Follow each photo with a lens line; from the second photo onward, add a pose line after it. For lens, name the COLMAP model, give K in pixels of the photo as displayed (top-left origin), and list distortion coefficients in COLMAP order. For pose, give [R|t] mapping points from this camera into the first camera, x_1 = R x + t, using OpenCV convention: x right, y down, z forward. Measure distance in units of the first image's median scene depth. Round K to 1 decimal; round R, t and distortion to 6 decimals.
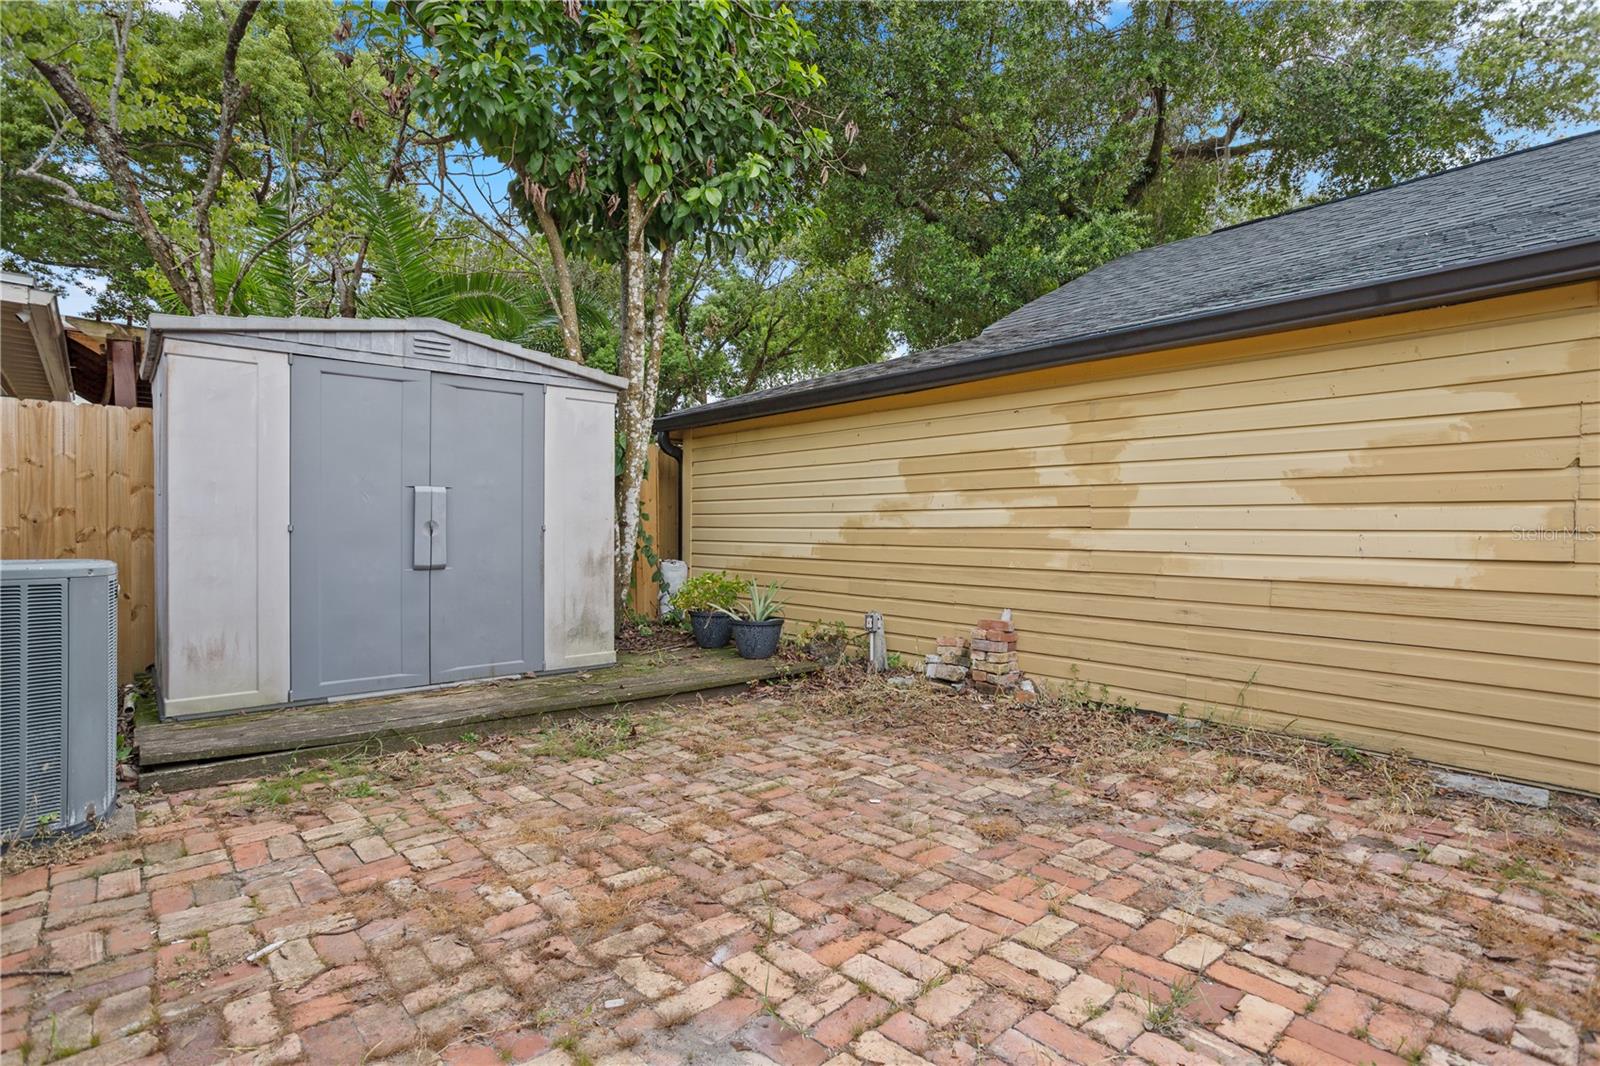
lens RADIAL K [[786.3, 0, 794.3], [0, 786.3, 519.6], [0, 0, 1]] dist [-0.047117, 0.024009]
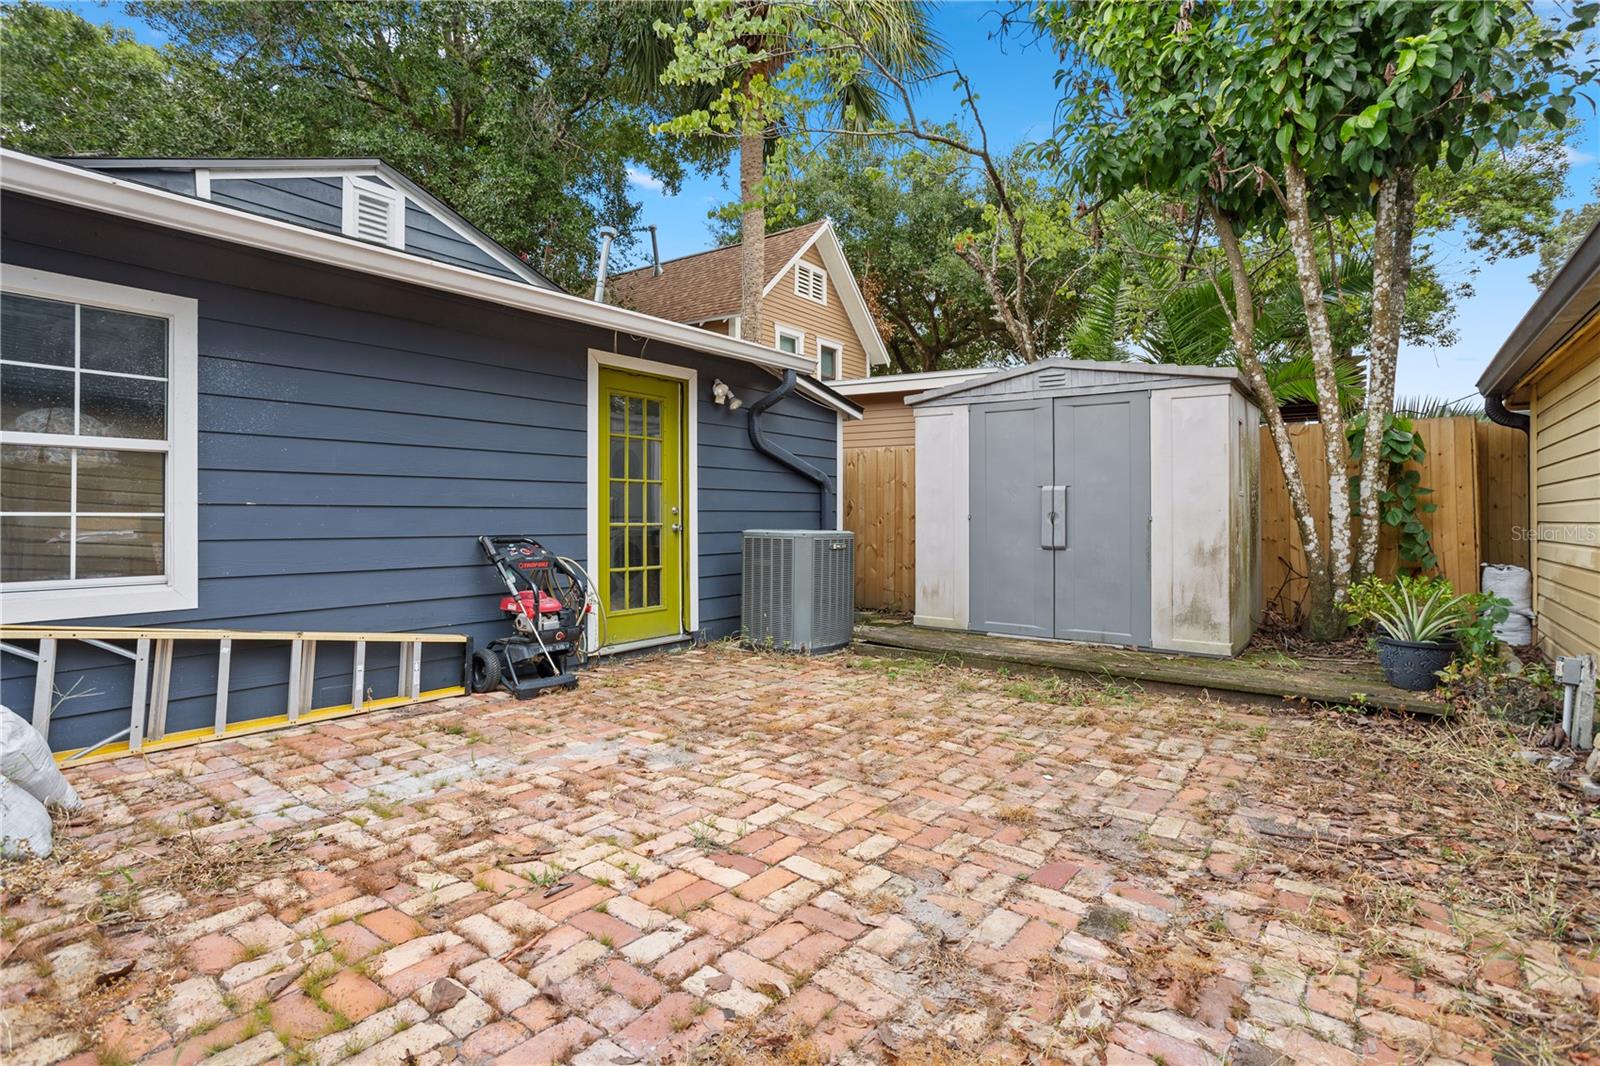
lens RADIAL K [[786.3, 0, 804.9], [0, 786.3, 523.4], [0, 0, 1]] dist [-0.047117, 0.024009]
pose [[0.209889, 0.014066, -0.977624, 1.128050], [0.001161, 0.999892, 0.014636, 0.000396], [0.977725, -0.004207, 0.209850, 0.487412]]
